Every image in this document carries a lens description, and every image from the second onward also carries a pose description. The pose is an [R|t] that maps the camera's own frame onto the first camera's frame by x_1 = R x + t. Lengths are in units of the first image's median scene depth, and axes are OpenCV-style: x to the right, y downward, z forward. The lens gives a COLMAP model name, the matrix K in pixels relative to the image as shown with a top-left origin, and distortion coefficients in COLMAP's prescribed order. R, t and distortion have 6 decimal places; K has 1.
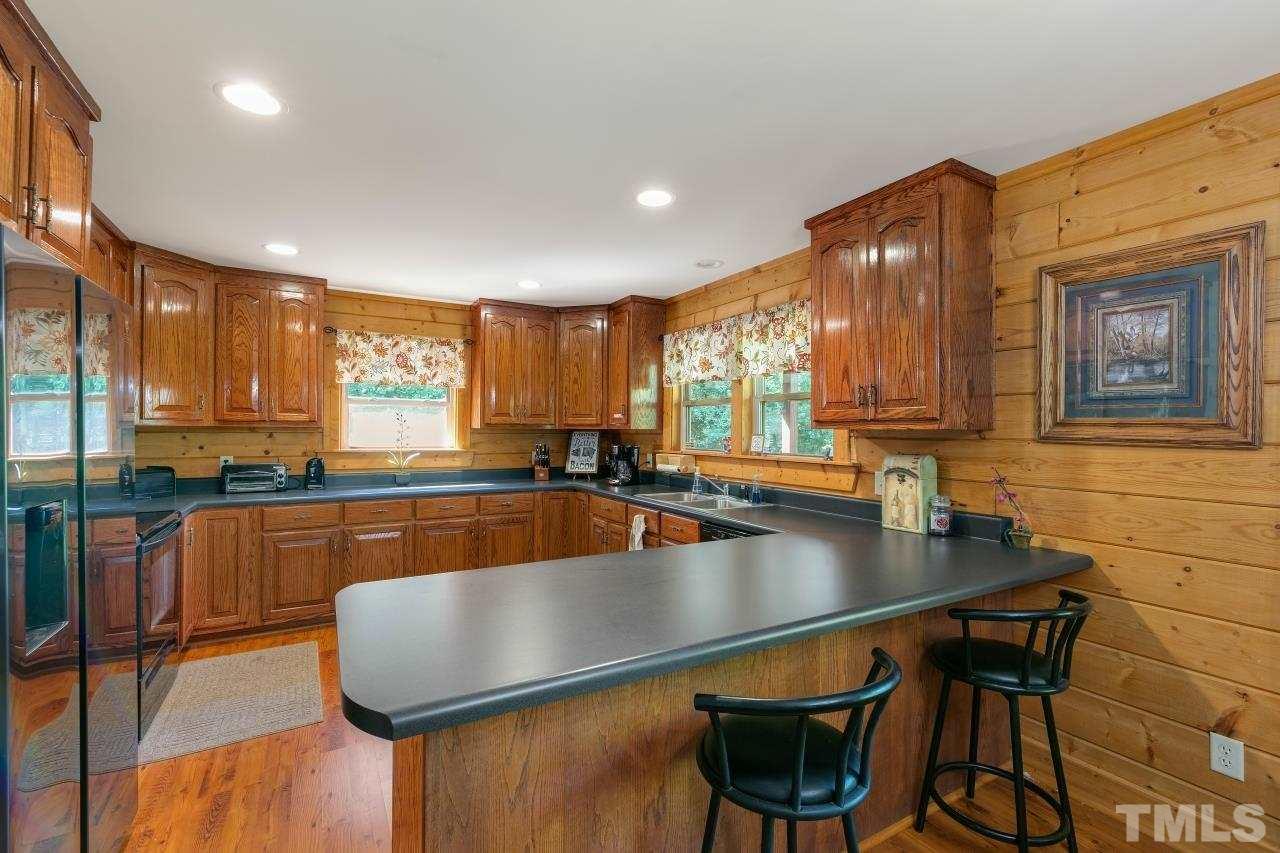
lens RADIAL K [[610.4, 0, 641.6], [0, 610.4, 429.5], [0, 0, 1]] dist [0.014163, 0.000092]
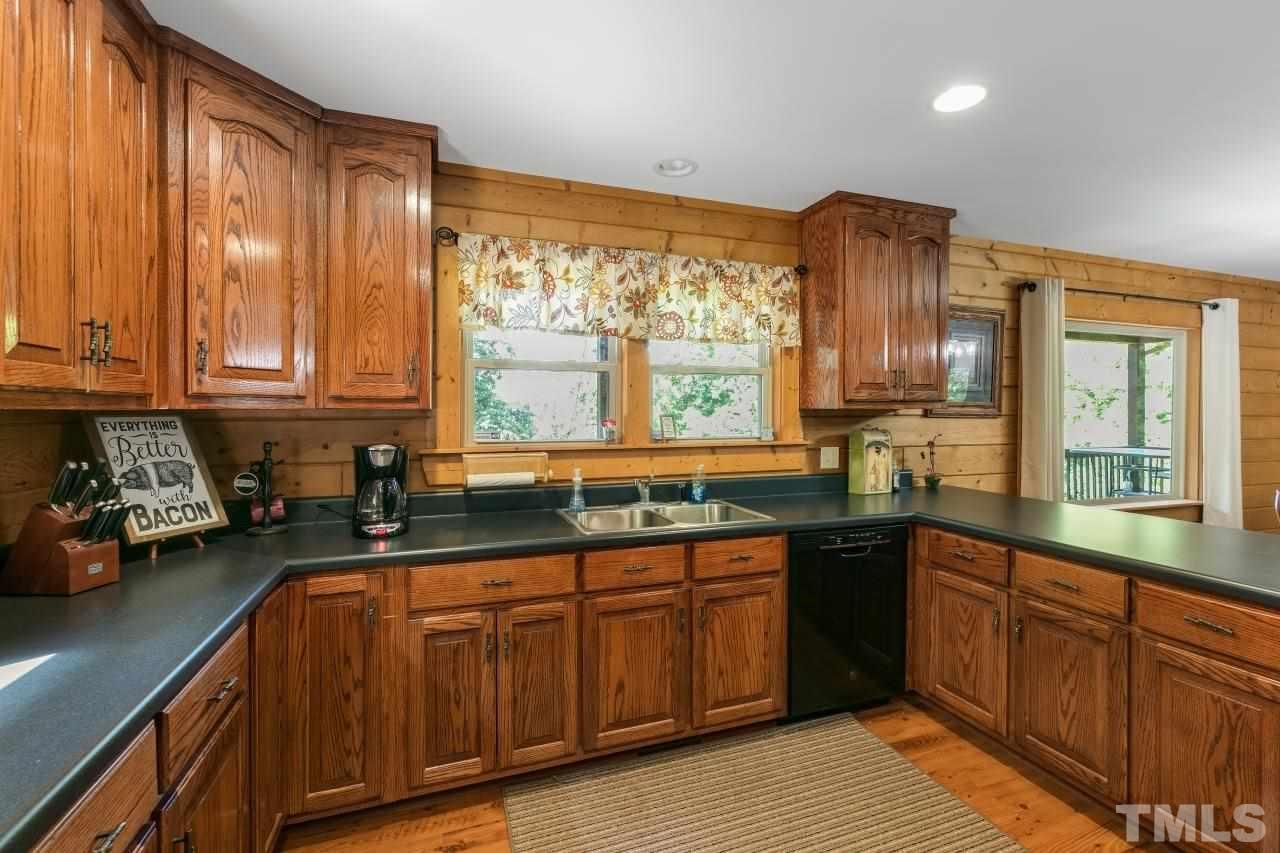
lens RADIAL K [[568.8, 0, 644.4], [0, 568.8, 407.0], [0, 0, 1]] dist [0.001494, 0.000302]
pose [[0.137813, -0.002732, 0.990455, -0.874424], [-0.000763, 0.999996, 0.002864, -0.006762], [-0.990458, -0.001150, 0.137810, 1.563737]]
